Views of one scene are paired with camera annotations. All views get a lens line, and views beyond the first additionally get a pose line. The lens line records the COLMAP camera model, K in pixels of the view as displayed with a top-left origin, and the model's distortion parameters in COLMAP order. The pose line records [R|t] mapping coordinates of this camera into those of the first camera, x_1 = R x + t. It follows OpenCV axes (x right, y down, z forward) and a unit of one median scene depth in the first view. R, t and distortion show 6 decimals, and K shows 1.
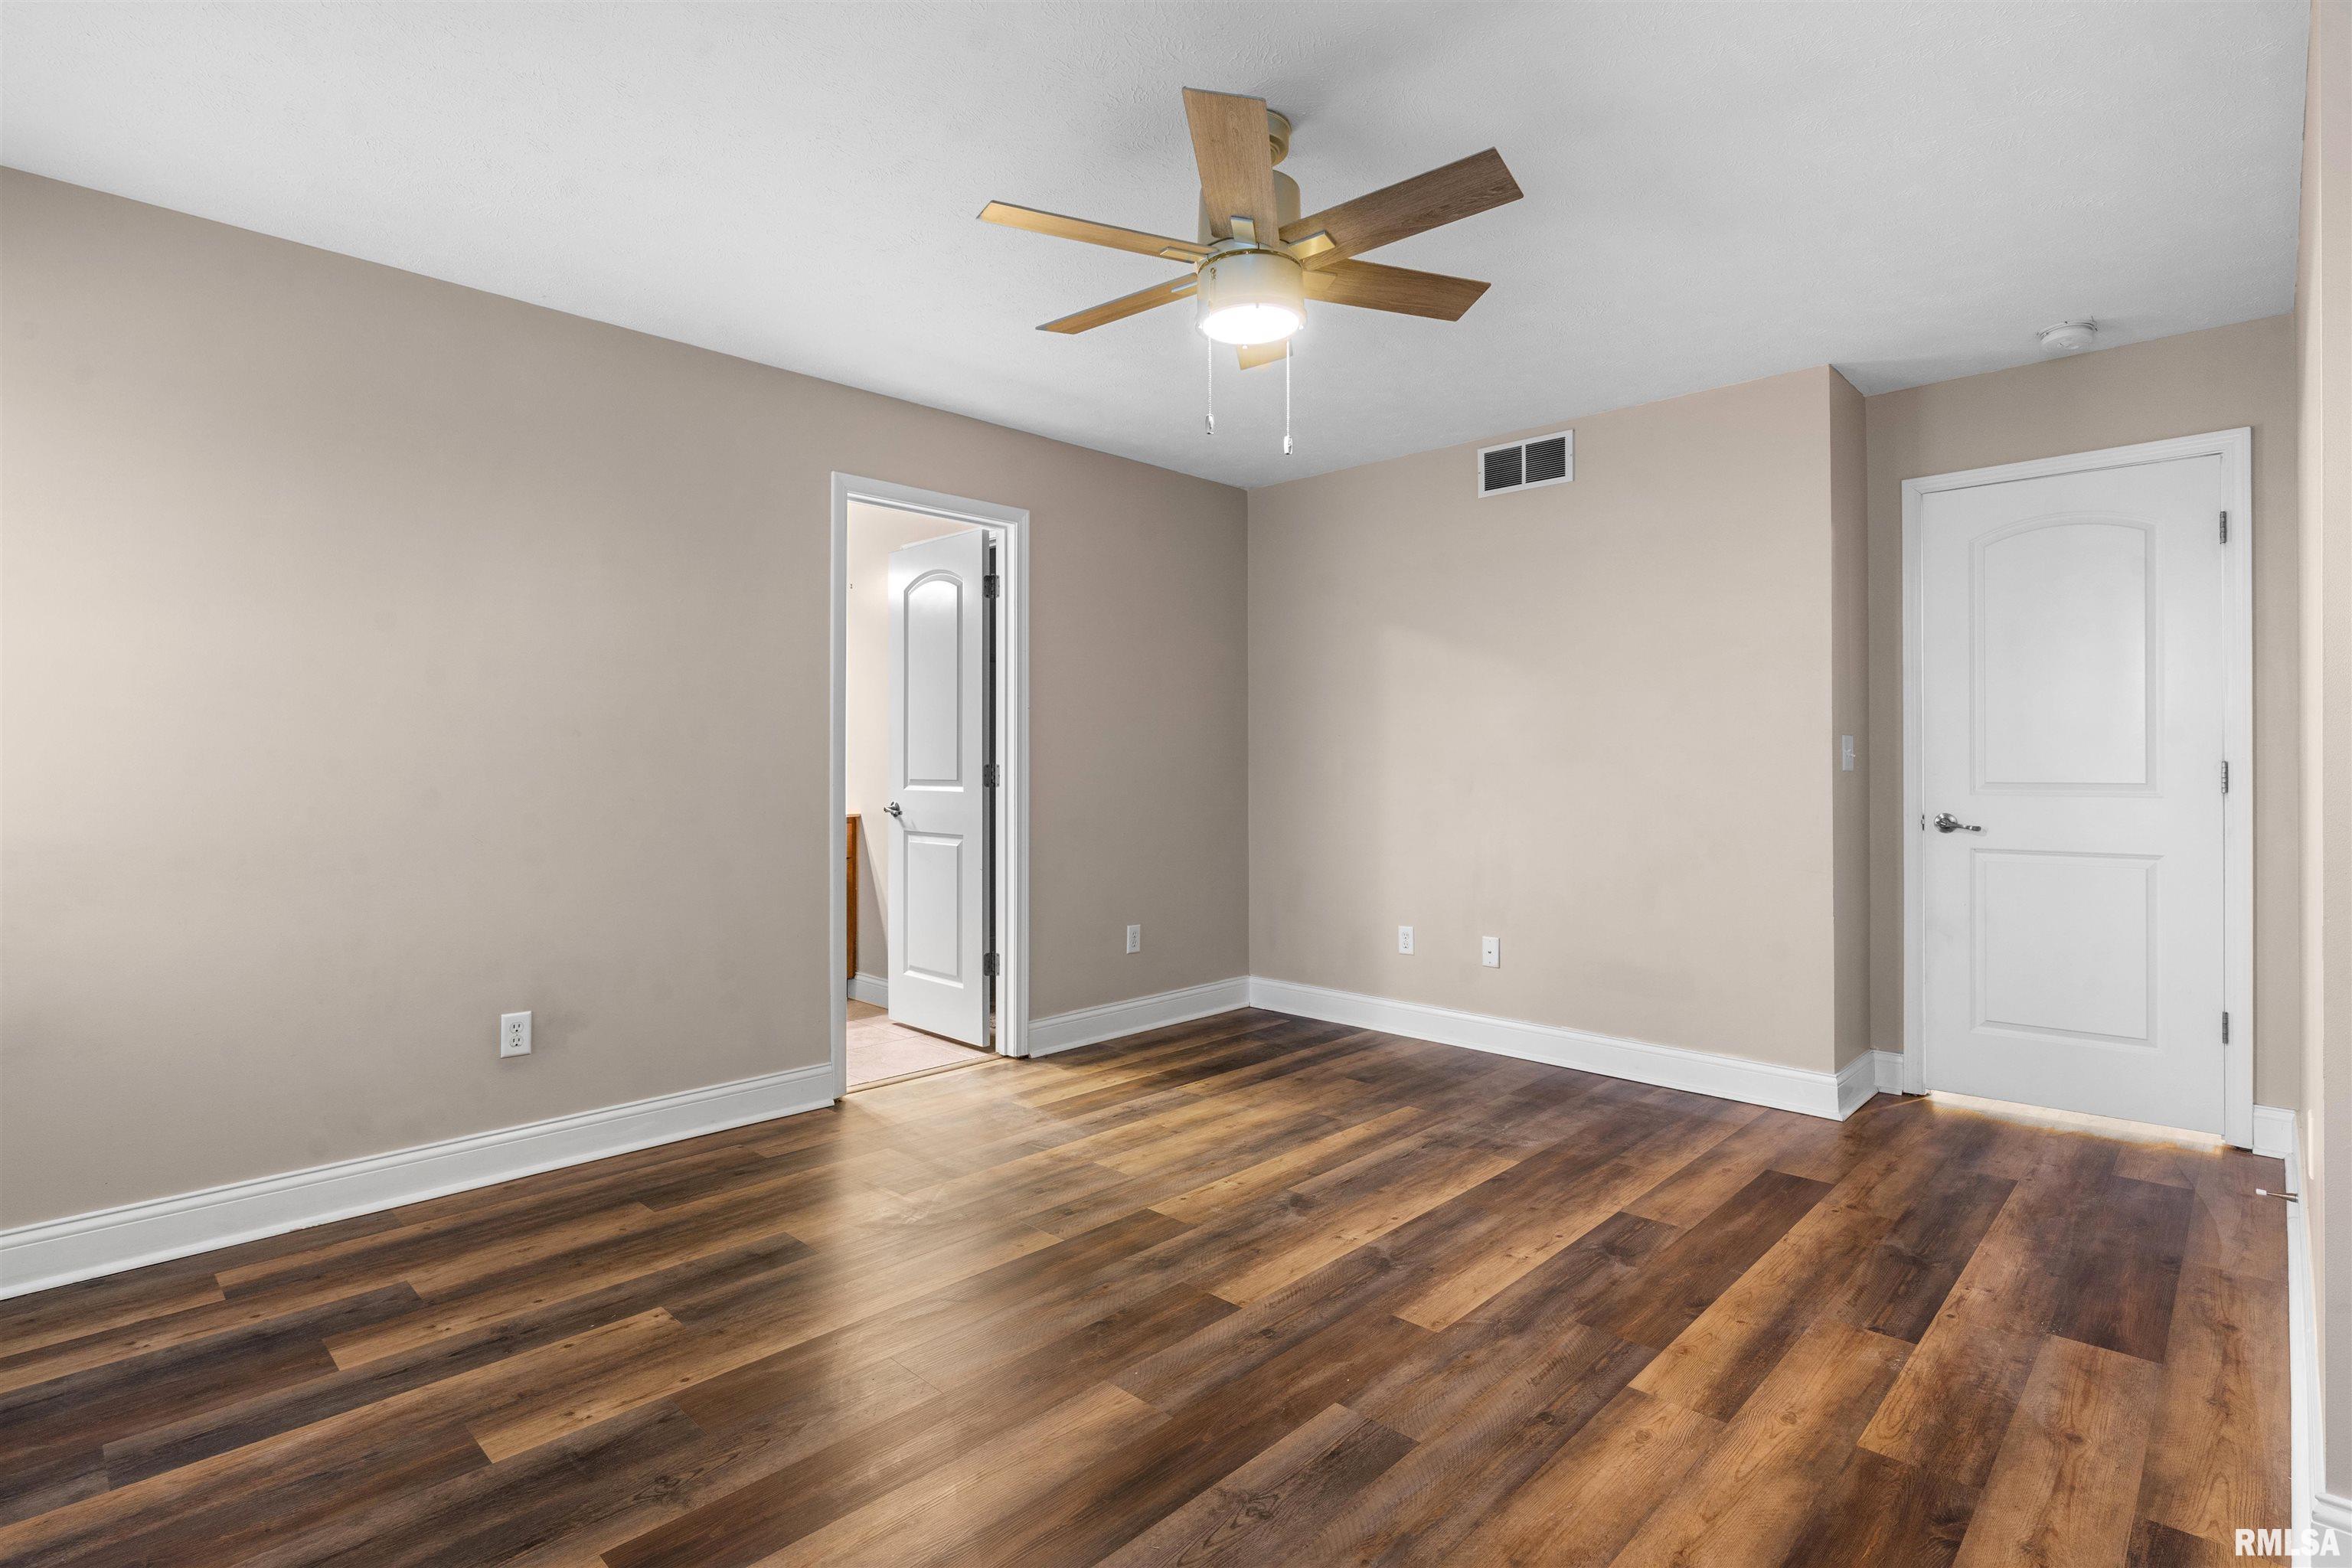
lens RADIAL K [[1141.5, 0, 1182.9], [0, 1141.5, 767.2], [0, 0, 1]] dist [-0.008892, 0.001338]
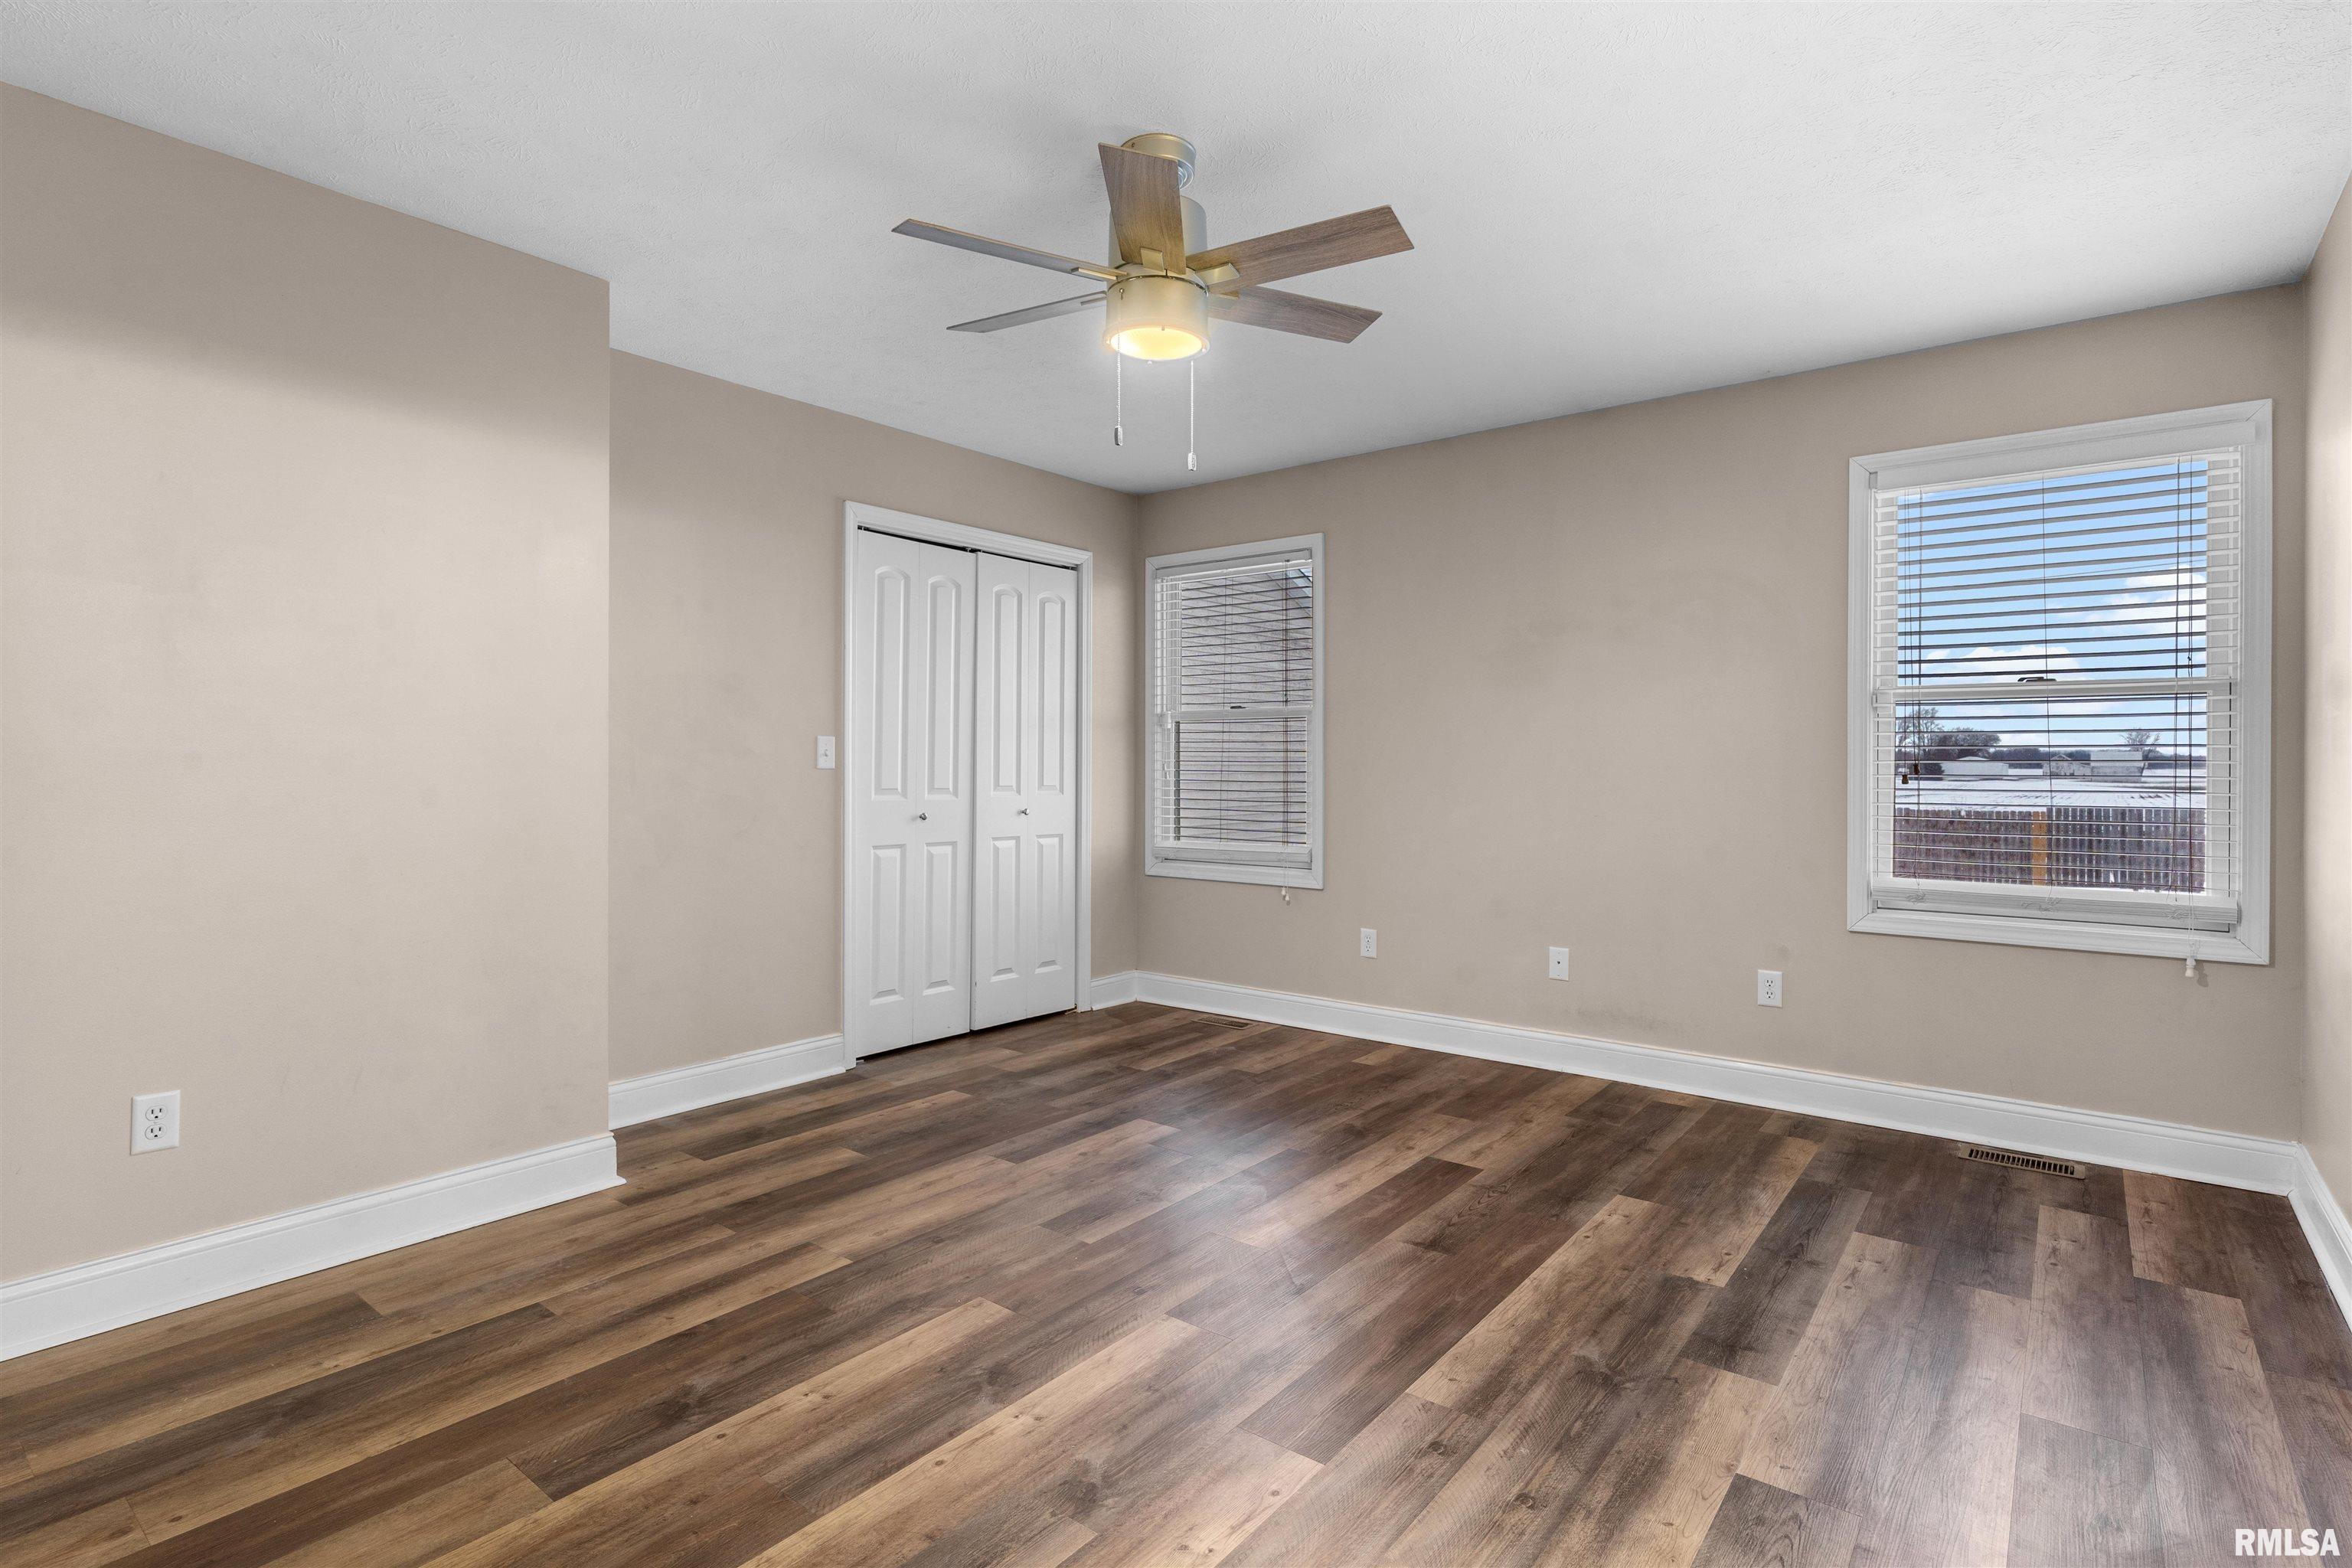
lens RADIAL K [[1141.5, 0, 1182.9], [0, 1141.5, 767.2], [0, 0, 1]] dist [-0.008892, 0.001338]
pose [[-0.995135, -0.000617, -0.098515, 0.137407], [-0.001132, 0.999986, 0.005175, -0.005182], [0.098511, 0.005262, -0.995122, 2.030846]]
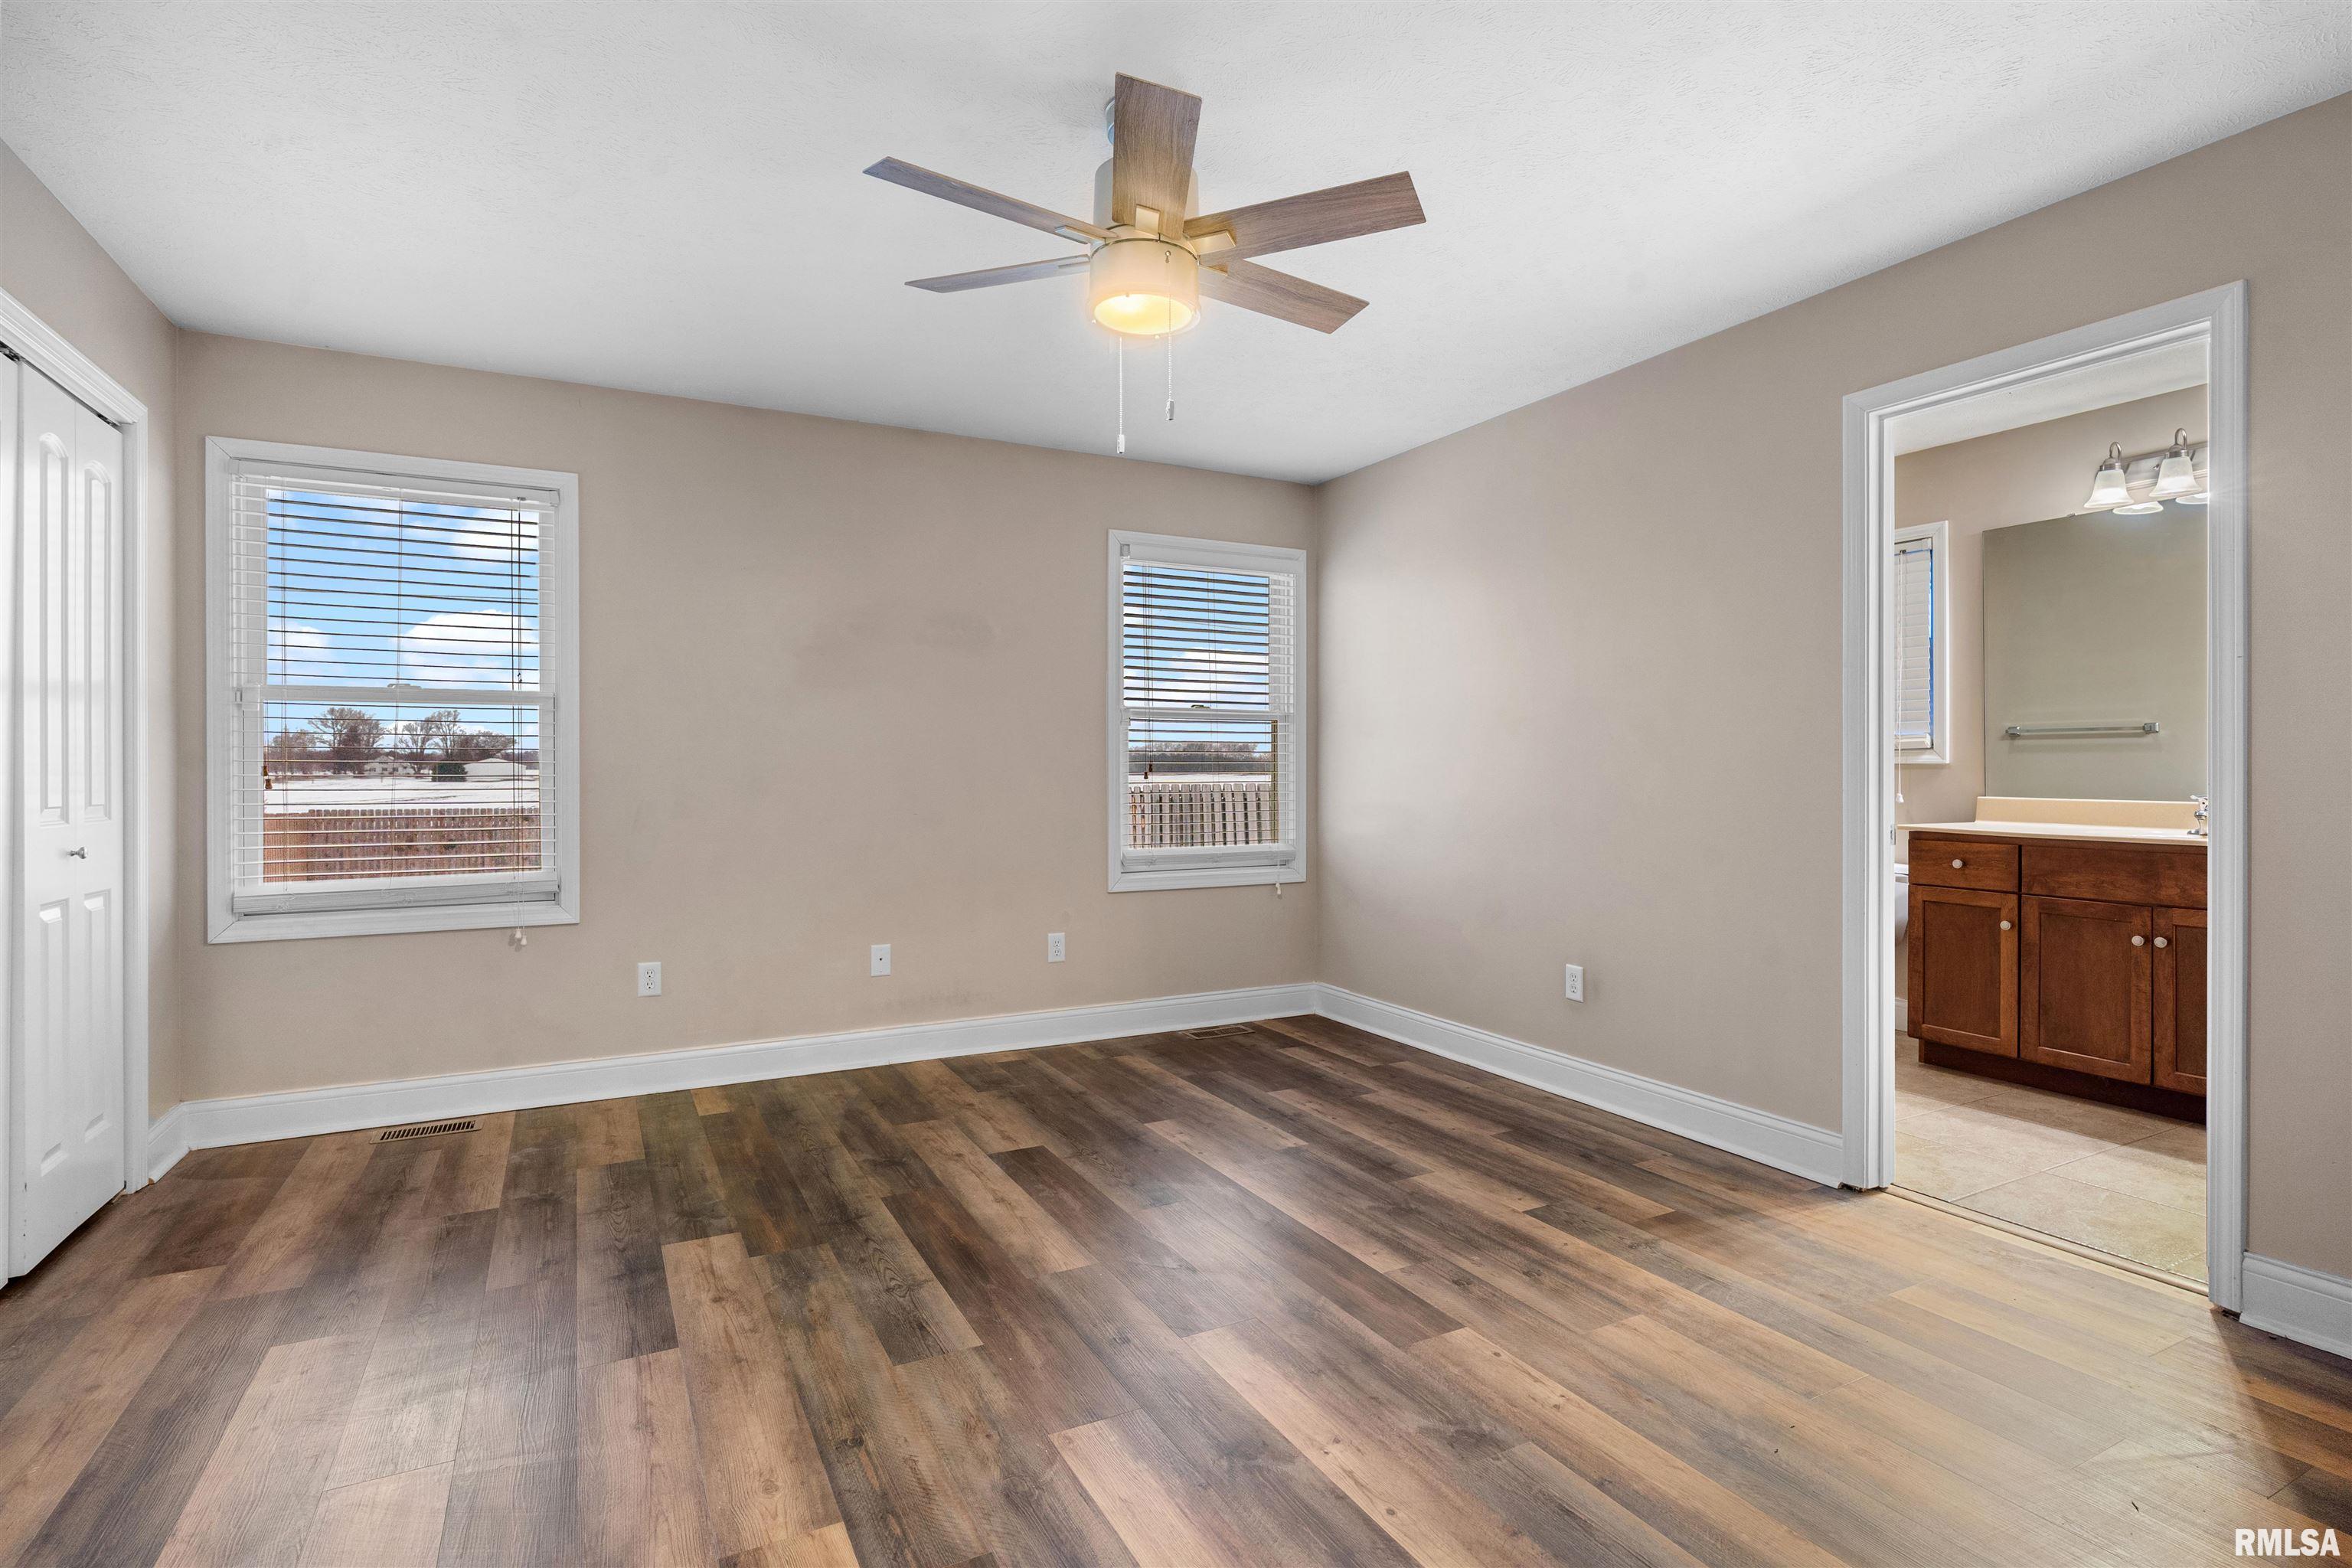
lens RADIAL K [[1141.5, 0, 1182.9], [0, 1141.5, 767.2], [0, 0, 1]] dist [-0.008892, 0.001338]
pose [[-0.311063, 0.002189, -0.950387, 0.974026], [-0.000292, 0.999997, 0.002399, -0.002198], [0.950389, 0.001024, -0.311061, 1.326784]]
